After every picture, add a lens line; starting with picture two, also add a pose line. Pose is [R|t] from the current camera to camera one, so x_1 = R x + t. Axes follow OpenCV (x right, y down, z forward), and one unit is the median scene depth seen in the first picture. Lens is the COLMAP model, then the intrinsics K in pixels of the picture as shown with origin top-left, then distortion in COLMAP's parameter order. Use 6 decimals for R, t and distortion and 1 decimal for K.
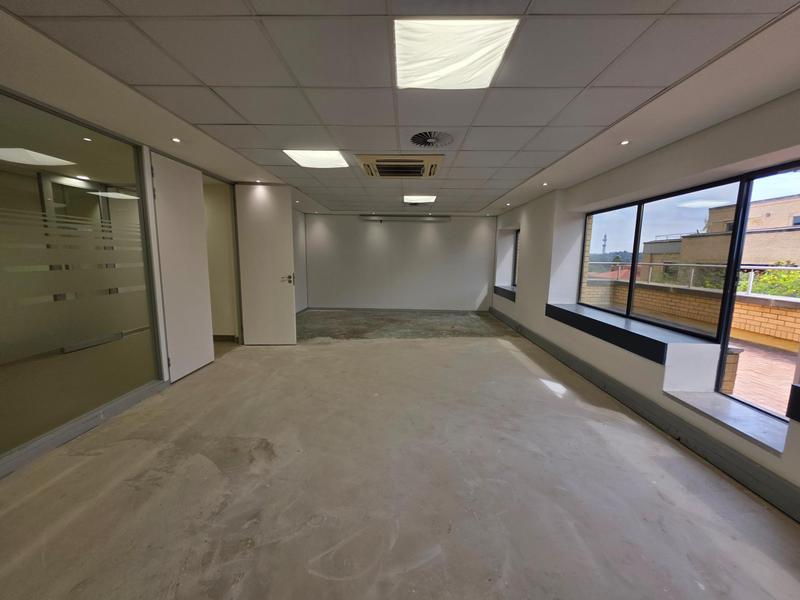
lens RADIAL K [[321.3, 0, 398.4], [0, 321.3, 299.7], [0, 0, 1]] dist [0.000191, 0.000257]
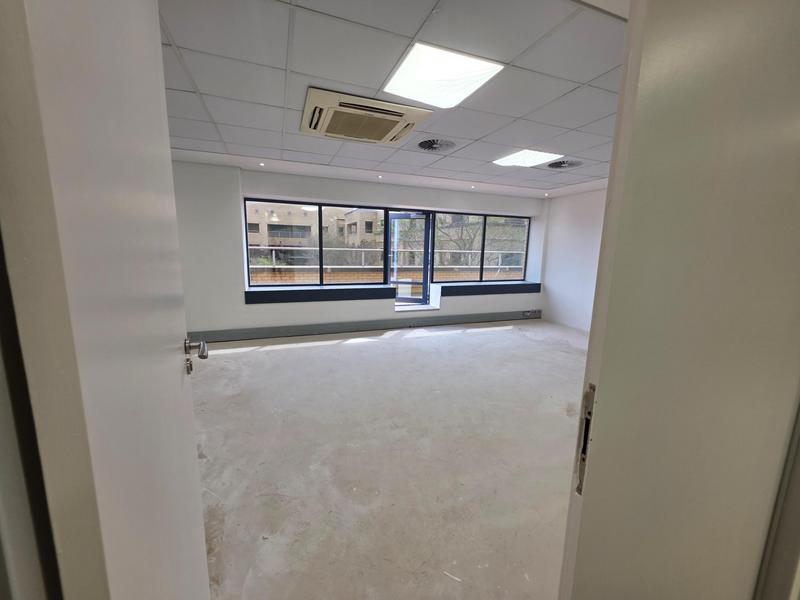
lens RADIAL K [[321.3, 0, 397.9], [0, 321.3, 301.1], [0, 0, 1]] dist [0.000191, 0.000257]
pose [[-0.384577, -0.174405, 0.906468, -0.856606], [0.094324, 0.969425, 0.226536, -0.201323], [-0.918261, 0.172622, -0.356368, 1.412522]]
